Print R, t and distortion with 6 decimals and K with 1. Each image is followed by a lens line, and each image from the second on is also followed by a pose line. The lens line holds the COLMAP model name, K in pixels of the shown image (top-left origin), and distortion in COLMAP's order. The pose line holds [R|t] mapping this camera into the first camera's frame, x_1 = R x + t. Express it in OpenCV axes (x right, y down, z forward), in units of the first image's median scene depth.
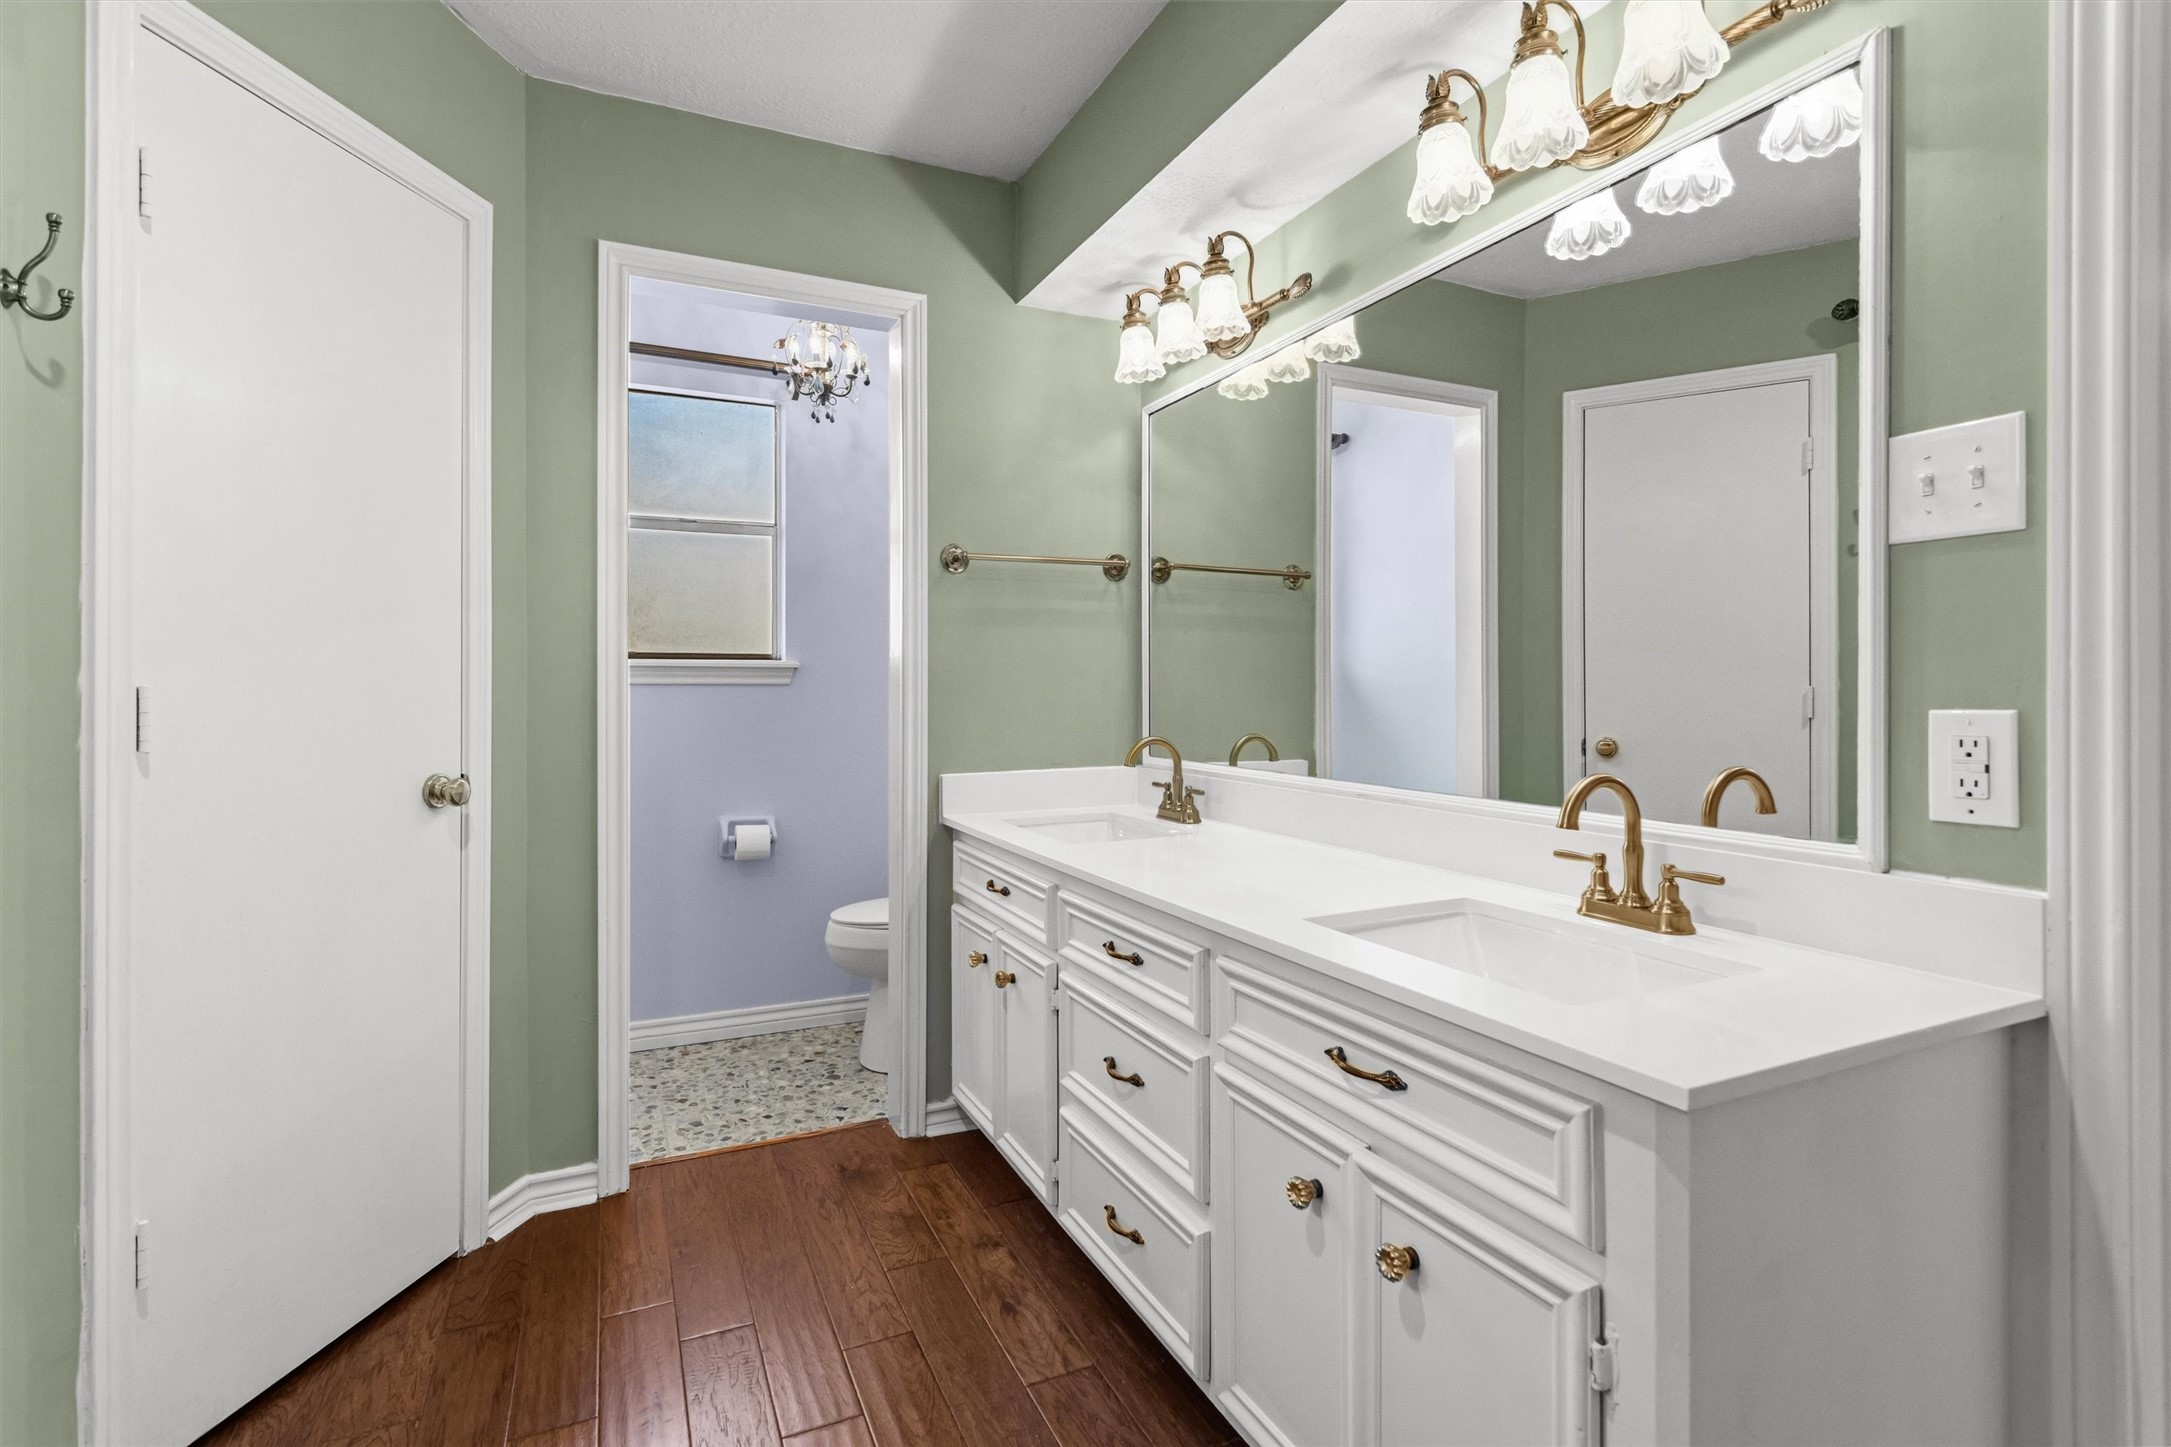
lens RADIAL K [[1020.3, 0, 1077.3], [0, 1020.3, 691.6], [0, 0, 1]] dist [0.000778, 0.000651]
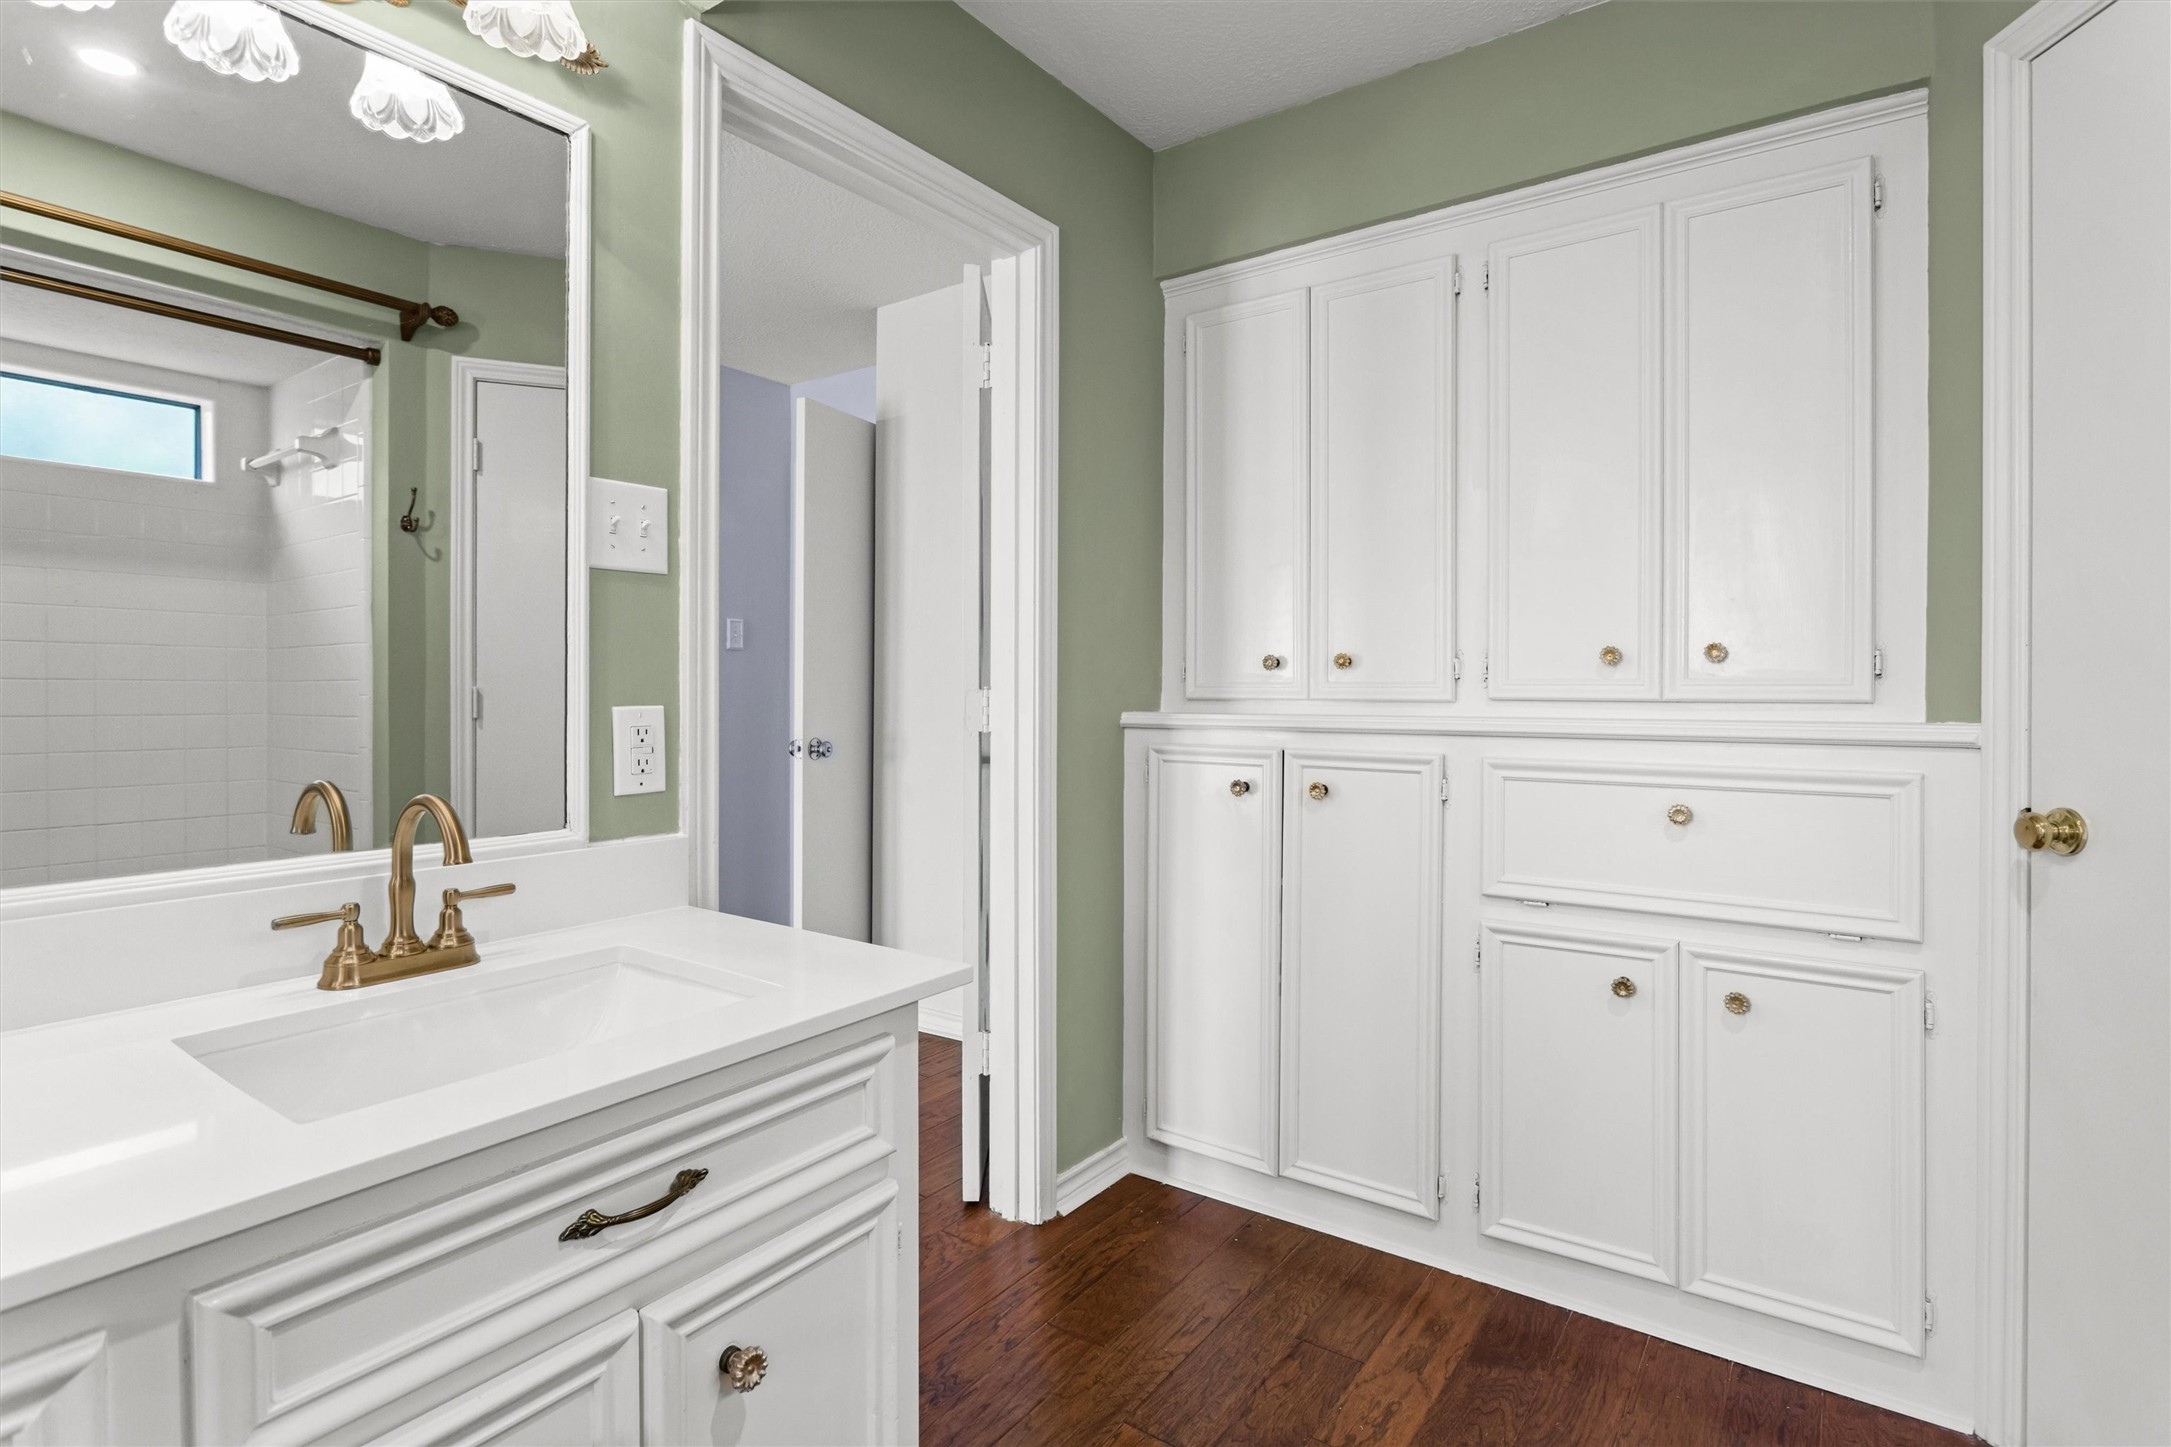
lens RADIAL K [[1056.4, 0, 1090.5], [0, 1056.4, 688.4], [0, 0, 1]] dist [-0.000017, 0.000088]
pose [[-0.485120, -0.002842, 0.874443, -0.556737], [-0.002146, 0.999996, 0.002060, -0.008270], [-0.874445, -0.000877, -0.485124, 1.096647]]
